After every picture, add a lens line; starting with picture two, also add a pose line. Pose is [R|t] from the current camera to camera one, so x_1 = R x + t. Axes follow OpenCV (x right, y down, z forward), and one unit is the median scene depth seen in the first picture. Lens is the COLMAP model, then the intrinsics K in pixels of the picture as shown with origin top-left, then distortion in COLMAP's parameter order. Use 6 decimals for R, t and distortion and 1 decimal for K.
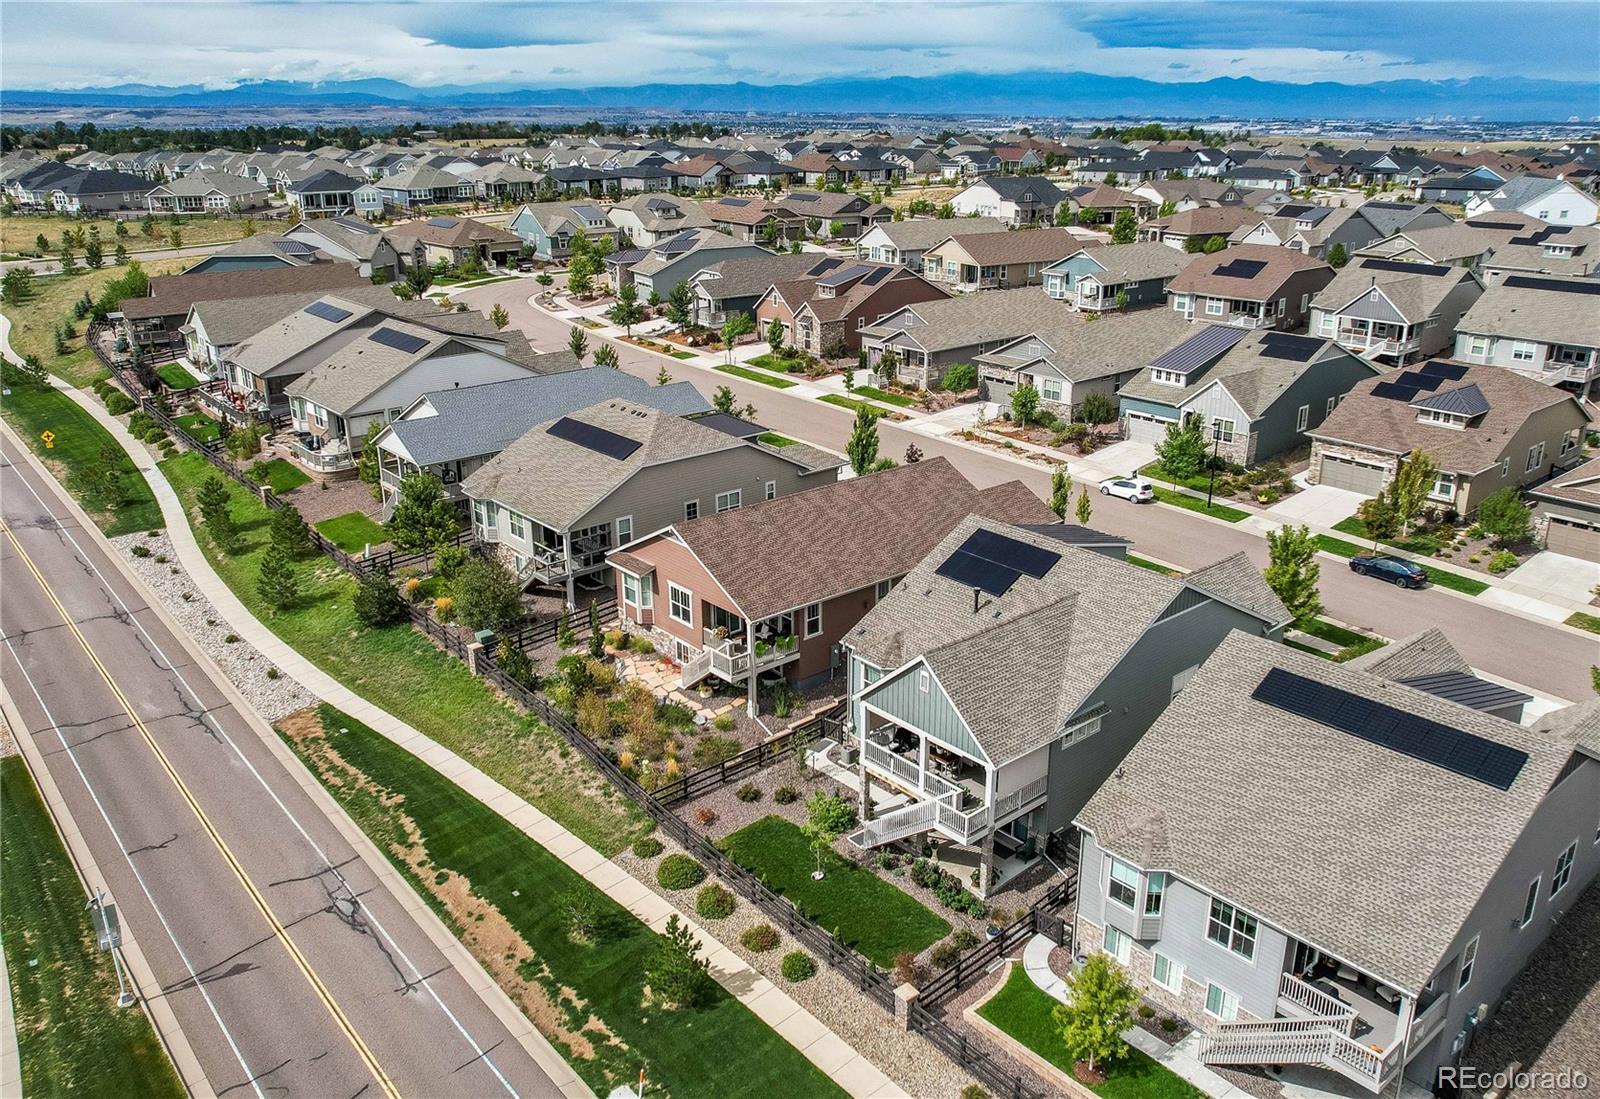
lens RADIAL K [[1247.4, 0, 800.0], [0, 1247.4, 549.5], [0, 0, 1]] dist [-0.034766, 0.011956]
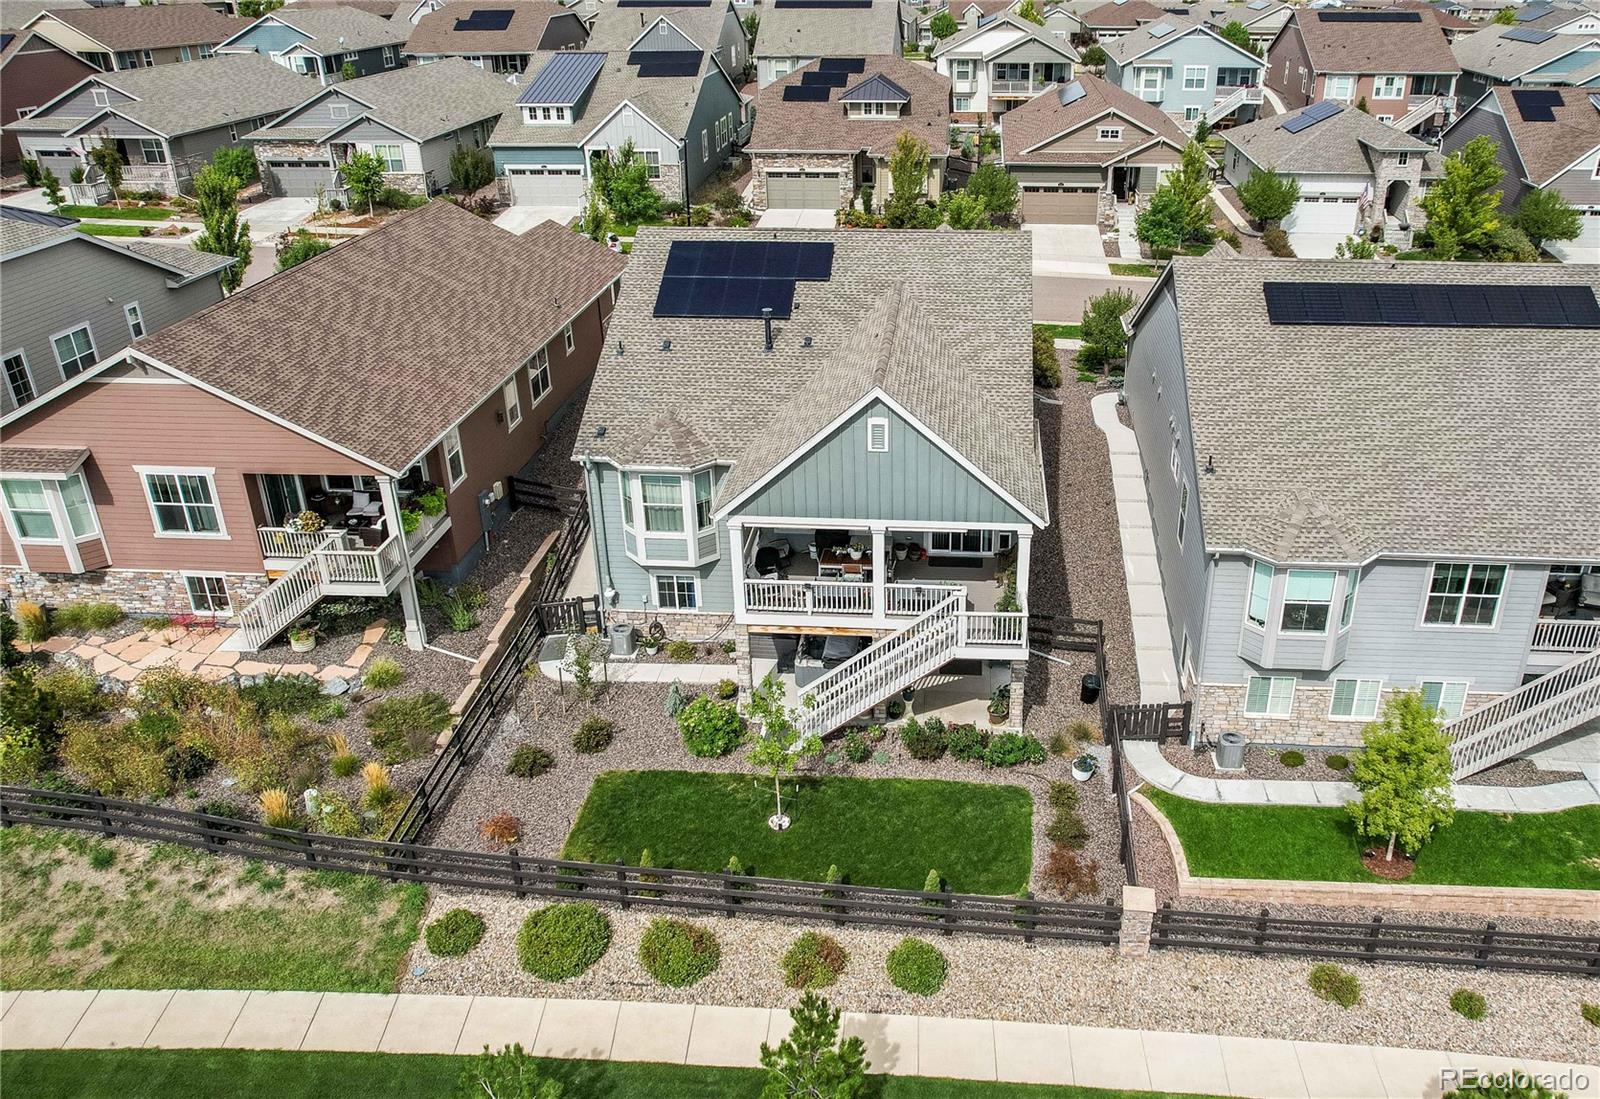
lens RADIAL K [[1251.1, 0, 885.3], [0, 1251.1, 548.2], [0, 0, 1]] dist [-0.029065, -0.003592]
pose [[0.700787, -0.310102, 0.642443, -0.231060], [0.241618, 0.950525, 0.195250, 0.032773], [-0.671206, 0.018397, 0.741042, 0.436179]]
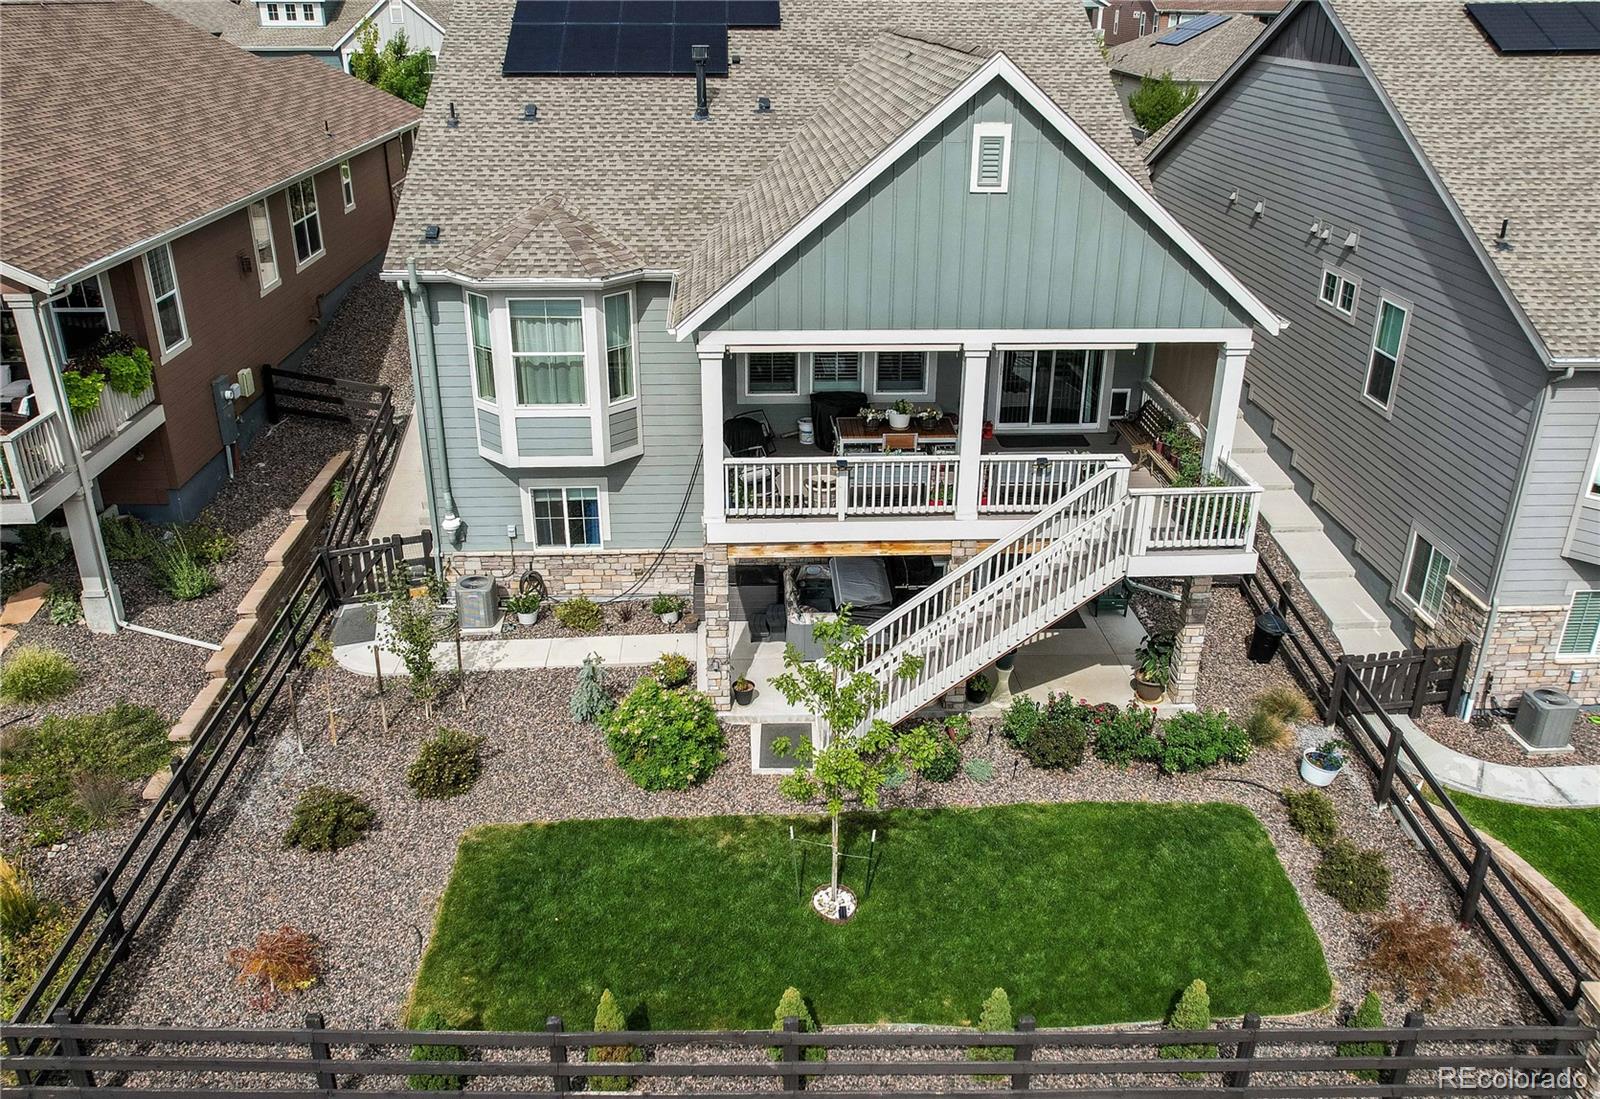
lens RADIAL K [[1247.4, 0, 800.0], [0, 1247.4, 549.5], [0, 0, 1]] dist [-0.034766, 0.011956]
pose [[0.602946, -0.320590, 0.730532, -0.149006], [0.260424, 0.944636, 0.199607, 0.096967], [-0.754079, 0.069896, 0.653054, 0.654330]]
